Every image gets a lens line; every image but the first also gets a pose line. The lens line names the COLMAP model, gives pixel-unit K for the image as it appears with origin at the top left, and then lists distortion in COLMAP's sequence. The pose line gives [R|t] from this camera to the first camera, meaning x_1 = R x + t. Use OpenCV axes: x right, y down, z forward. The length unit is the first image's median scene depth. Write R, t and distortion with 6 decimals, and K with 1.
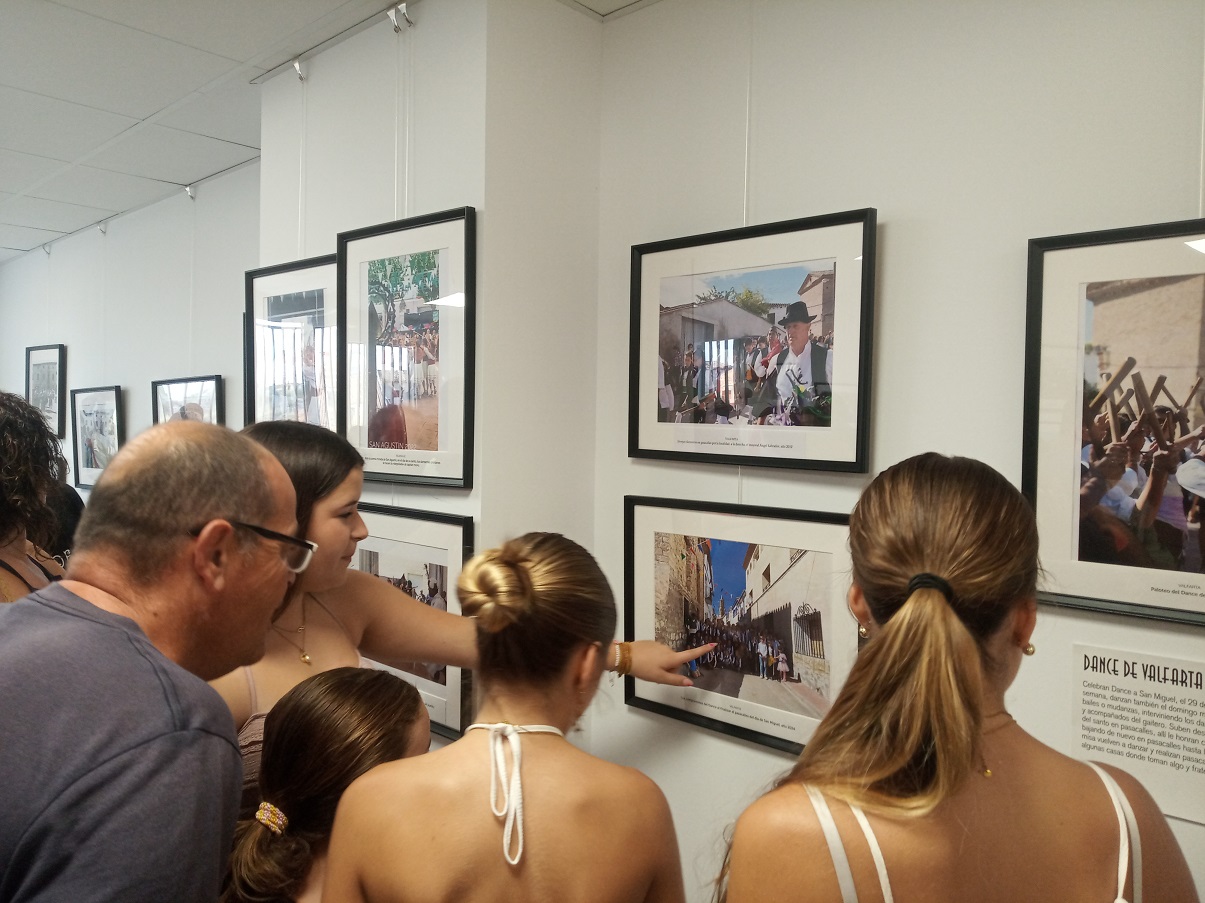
lens RADIAL K [[935.3, 0, 602.5], [0, 935.3, 456.7], [0, 0, 1]] dist [0.002515, -0.031488]
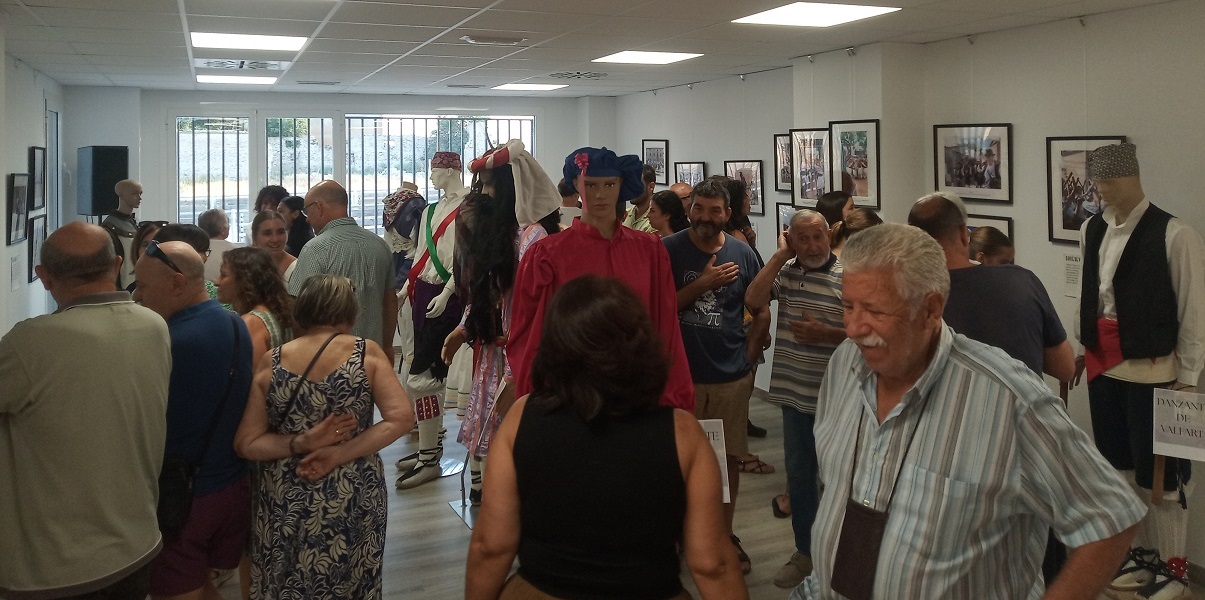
lens RADIAL K [[910.4, 0, 611.4], [0, 910.4, 144.4], [0, 0, 1]] dist [0.059609, -0.003874]
pose [[0.916986, -0.032842, -0.397566, 0.244164], [0.017455, 0.998954, -0.042261, -0.064060], [0.398538, 0.031813, 0.916600, -2.044359]]
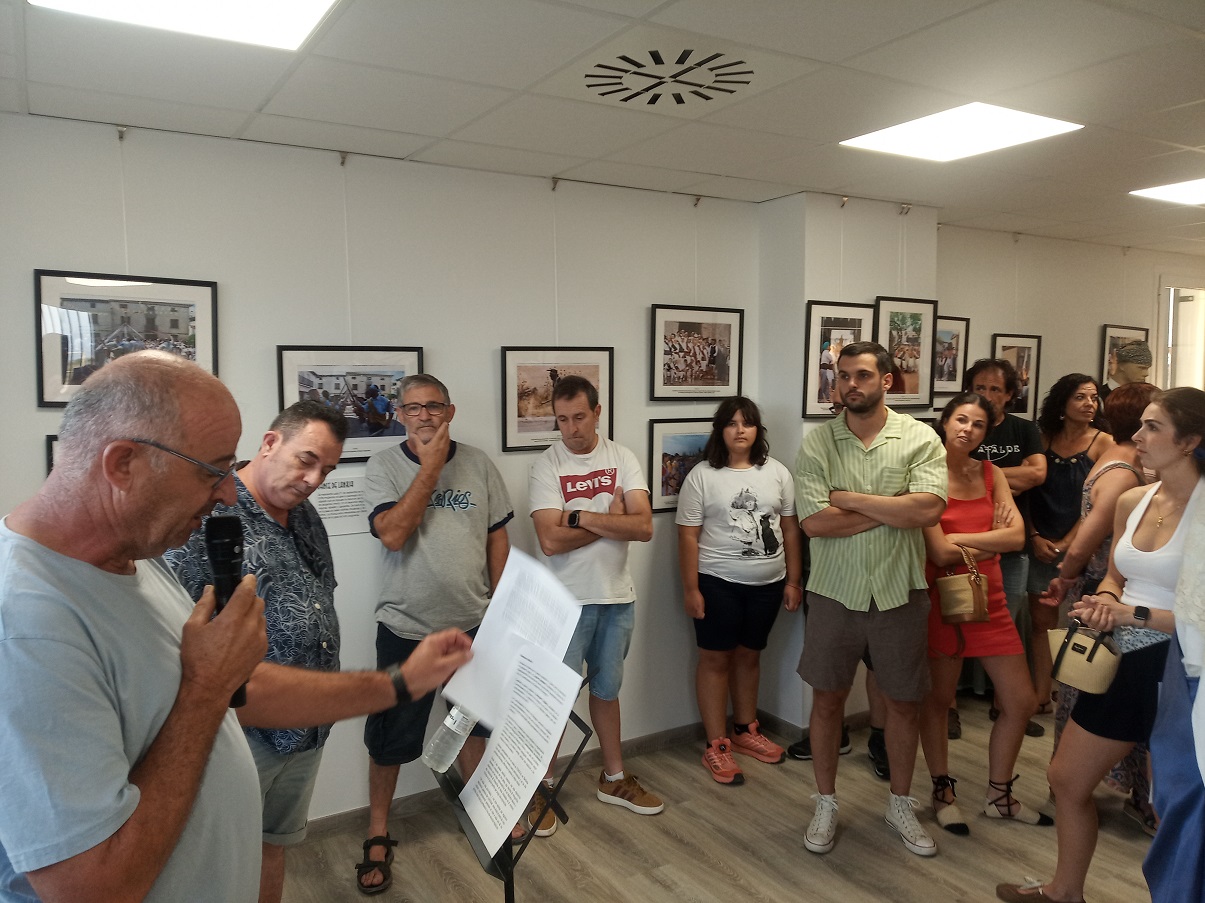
lens RADIAL K [[935.3, 0, 596.9], [0, 935.3, 450.1], [0, 0, 1]] dist [0.002515, -0.031488]
pose [[0.278556, -0.084490, 0.956696, -2.815659], [0.039656, 0.996285, 0.076440, -0.080608], [-0.959601, 0.016646, 0.280872, 1.118452]]
